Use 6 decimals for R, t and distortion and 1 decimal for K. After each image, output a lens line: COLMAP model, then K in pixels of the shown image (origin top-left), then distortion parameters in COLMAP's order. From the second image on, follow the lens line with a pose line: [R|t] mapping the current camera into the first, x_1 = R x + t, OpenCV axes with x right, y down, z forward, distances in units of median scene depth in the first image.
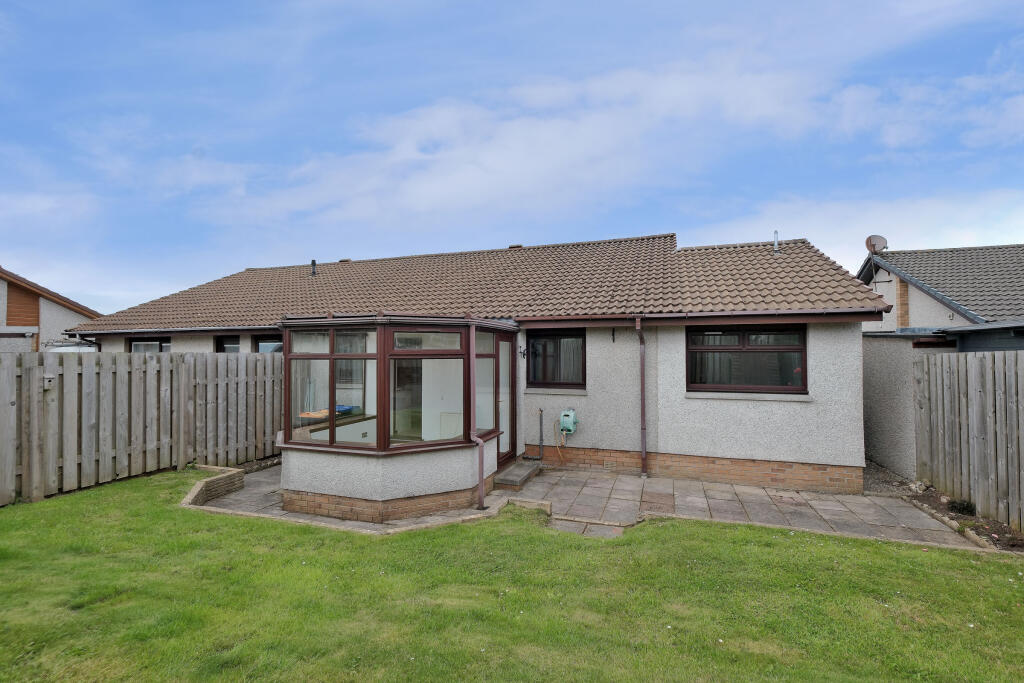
lens RADIAL K [[456.1, 0, 516.1], [0, 456.1, 347.3], [0, 0, 1]] dist [-0.000313, -0.000274]
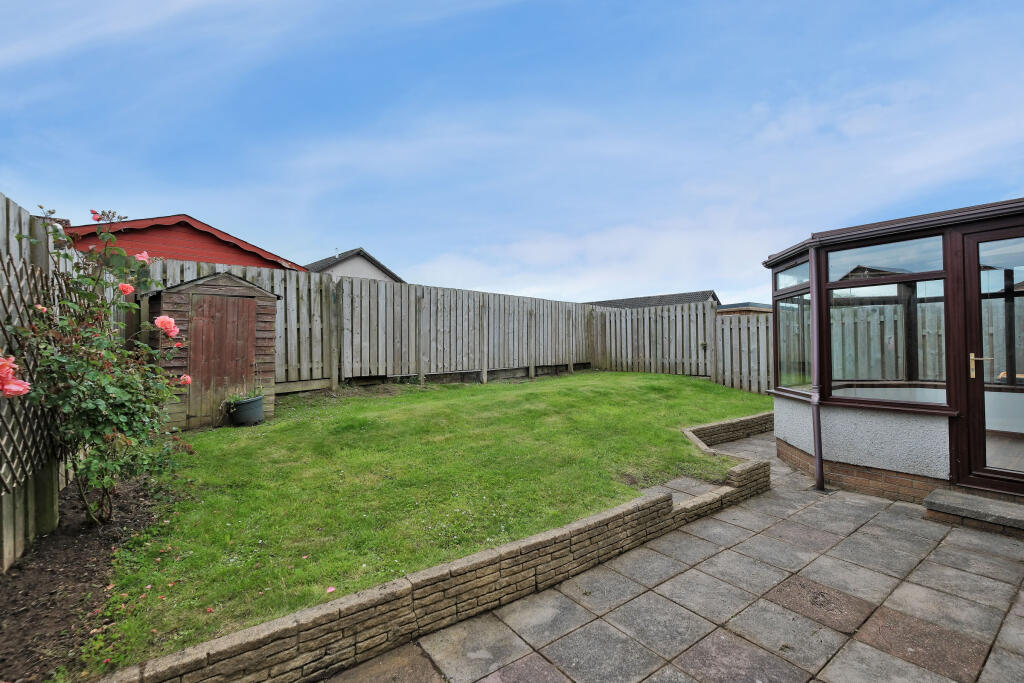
lens RADIAL K [[456.1, 0, 515.2], [0, 456.1, 340.5], [0, 0, 1]] dist [-0.000313, -0.000274]
pose [[-0.585218, 0.007207, -0.810844, 0.752949], [0.033805, 0.999308, -0.015516, 0.087757], [0.810171, -0.036490, -0.585057, 0.926808]]
